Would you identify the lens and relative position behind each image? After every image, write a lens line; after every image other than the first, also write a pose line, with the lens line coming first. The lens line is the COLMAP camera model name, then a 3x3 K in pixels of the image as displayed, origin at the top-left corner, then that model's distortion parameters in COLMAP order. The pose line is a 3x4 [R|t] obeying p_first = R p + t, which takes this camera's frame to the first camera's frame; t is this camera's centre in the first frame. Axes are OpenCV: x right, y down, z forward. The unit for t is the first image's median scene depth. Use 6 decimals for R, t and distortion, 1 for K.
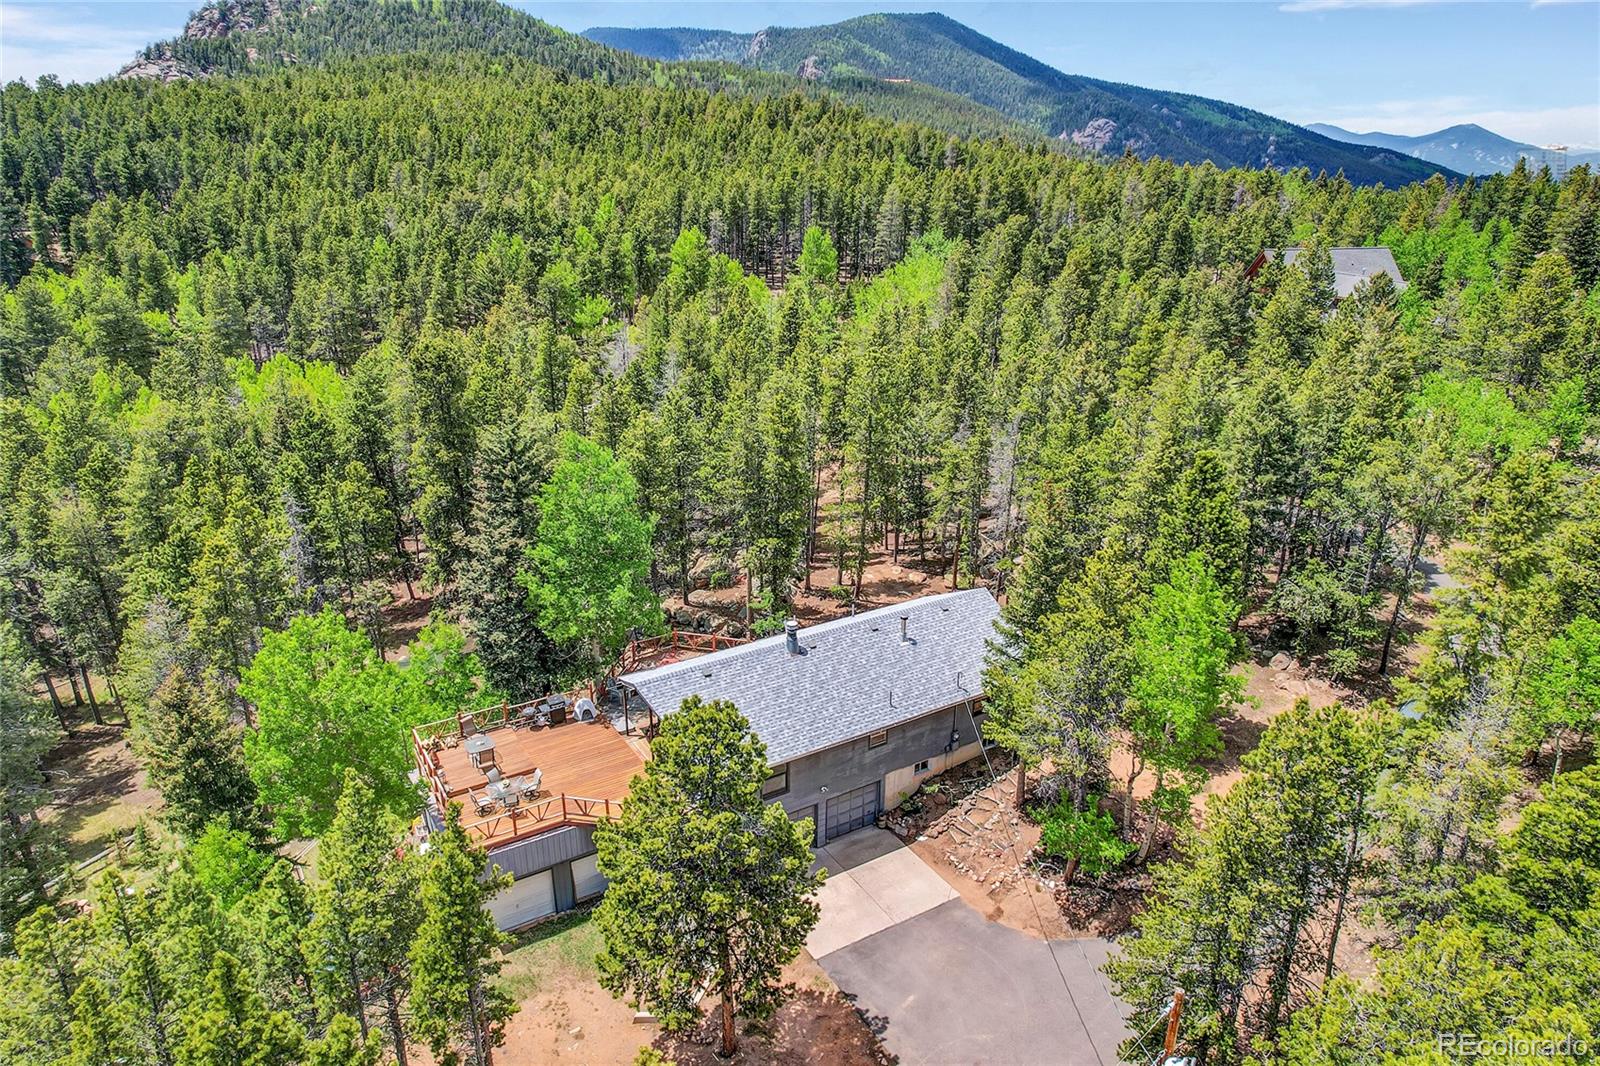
lens RADIAL K [[1024.8, 0, 807.1], [0, 1024.8, 533.7], [0, 0, 1]] dist [-0.050054, 0.035781]
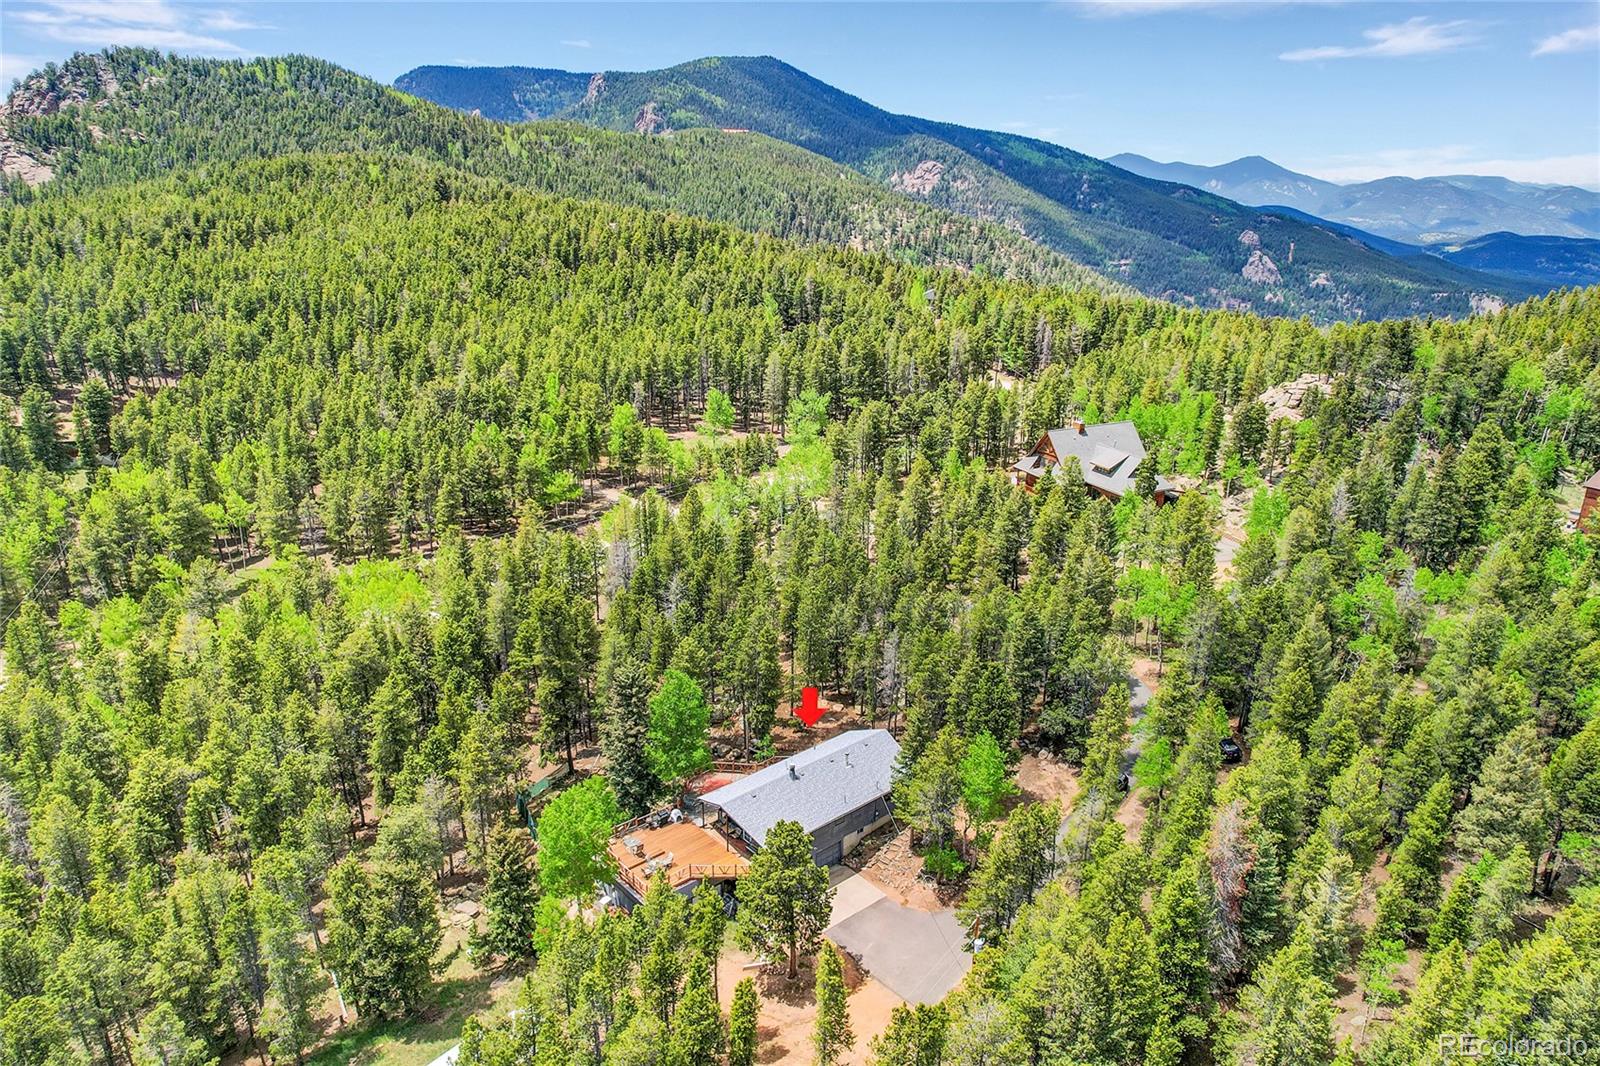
lens RADIAL K [[1024.8, 0, 809.0], [0, 1024.8, 532.6], [0, 0, 1]] dist [-0.050054, 0.035781]
pose [[0.988410, -0.050489, 0.143168, -0.228100], [0.054041, 0.998317, -0.021027, -0.294112], [-0.141866, 0.028520, 0.989475, -0.891626]]
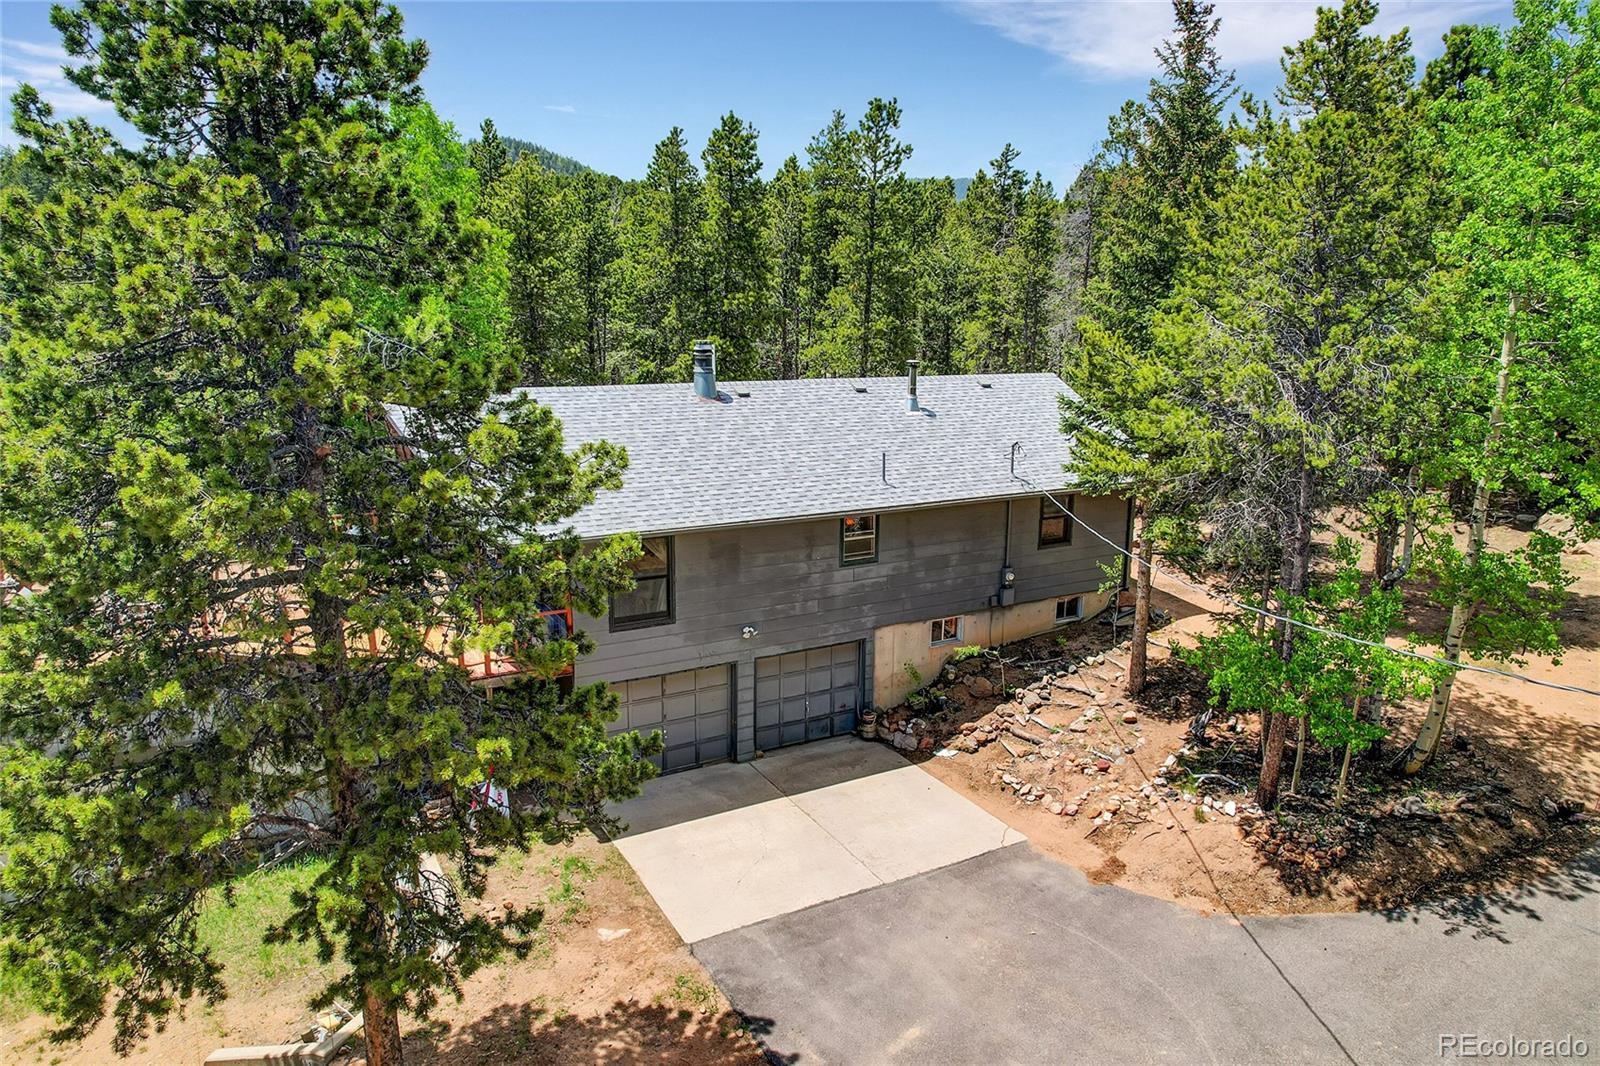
lens RADIAL K [[1024.8, 0, 810.1], [0, 1024.8, 528.3], [0, 0, 1]] dist [-0.050054, 0.035781]
pose [[0.999406, 0.011075, -0.032634, 0.058067], [-0.016034, 0.987648, -0.155865, 0.257625], [0.030504, 0.156295, 0.987239, 0.459908]]
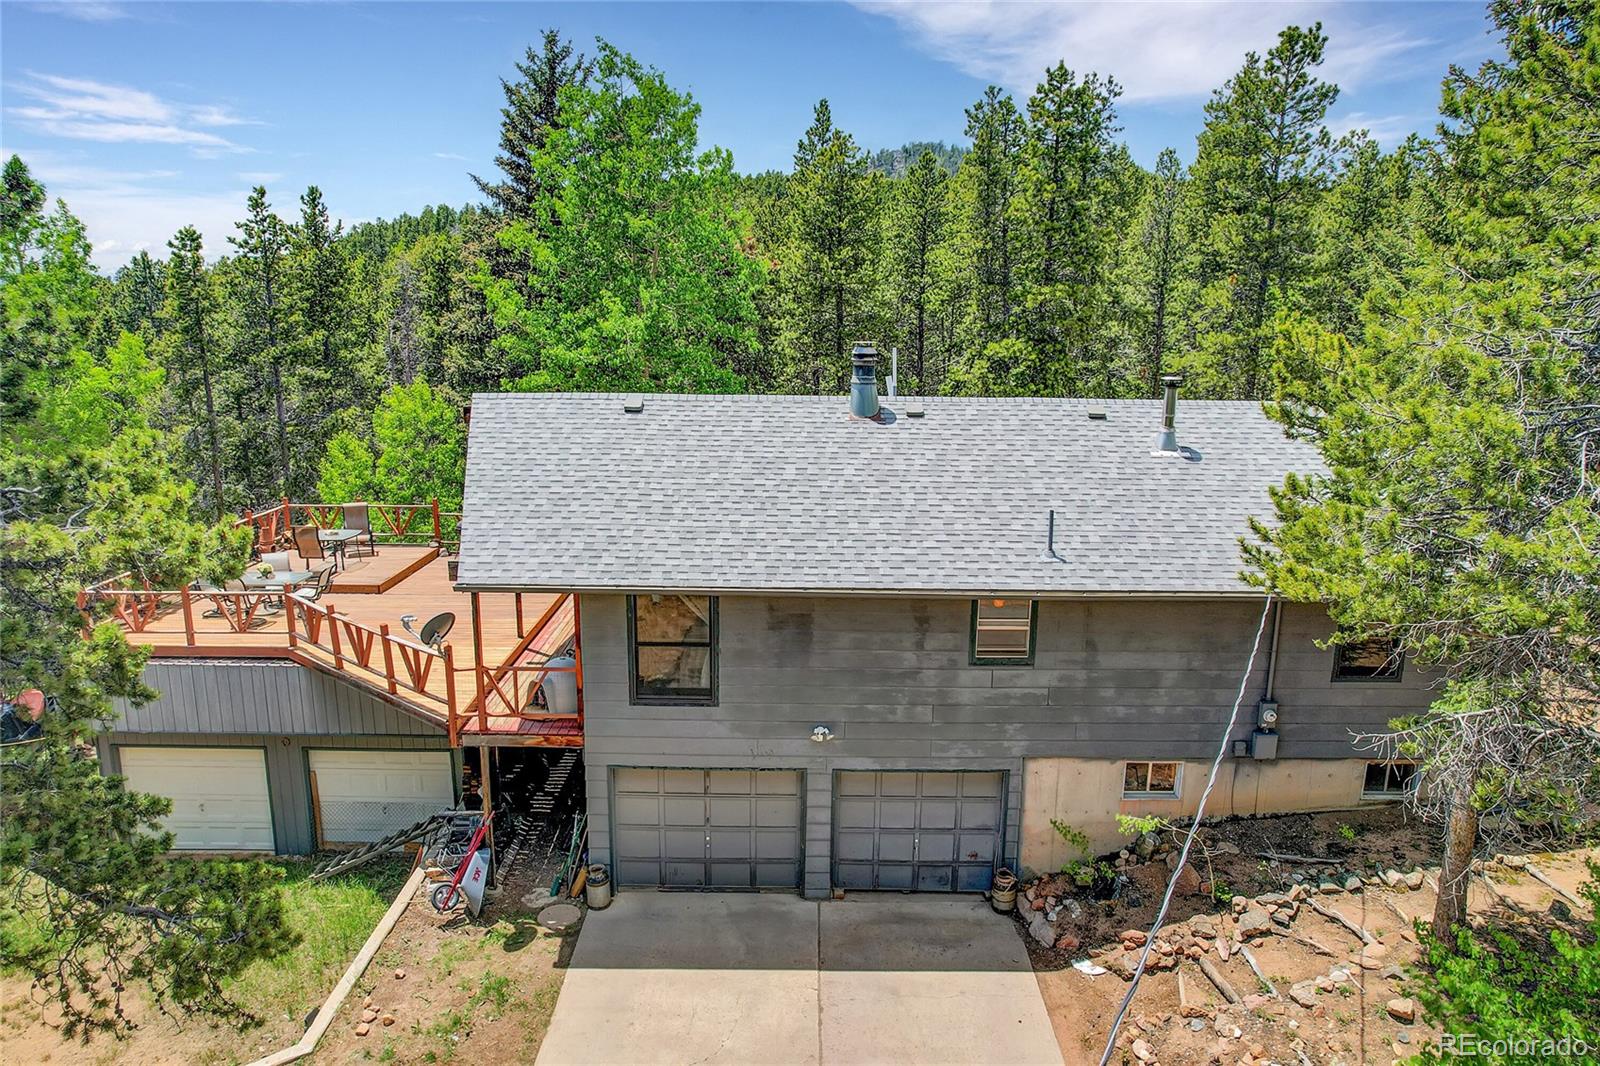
lens RADIAL K [[1024.8, 0, 802.9], [0, 1024.8, 538.7], [0, 0, 1]] dist [-0.050054, 0.035781]
pose [[0.853980, 0.117335, -0.506902, 0.177485], [-0.193017, 0.976166, -0.099219, 0.203230], [0.483179, 0.182572, 0.856274, 0.614927]]
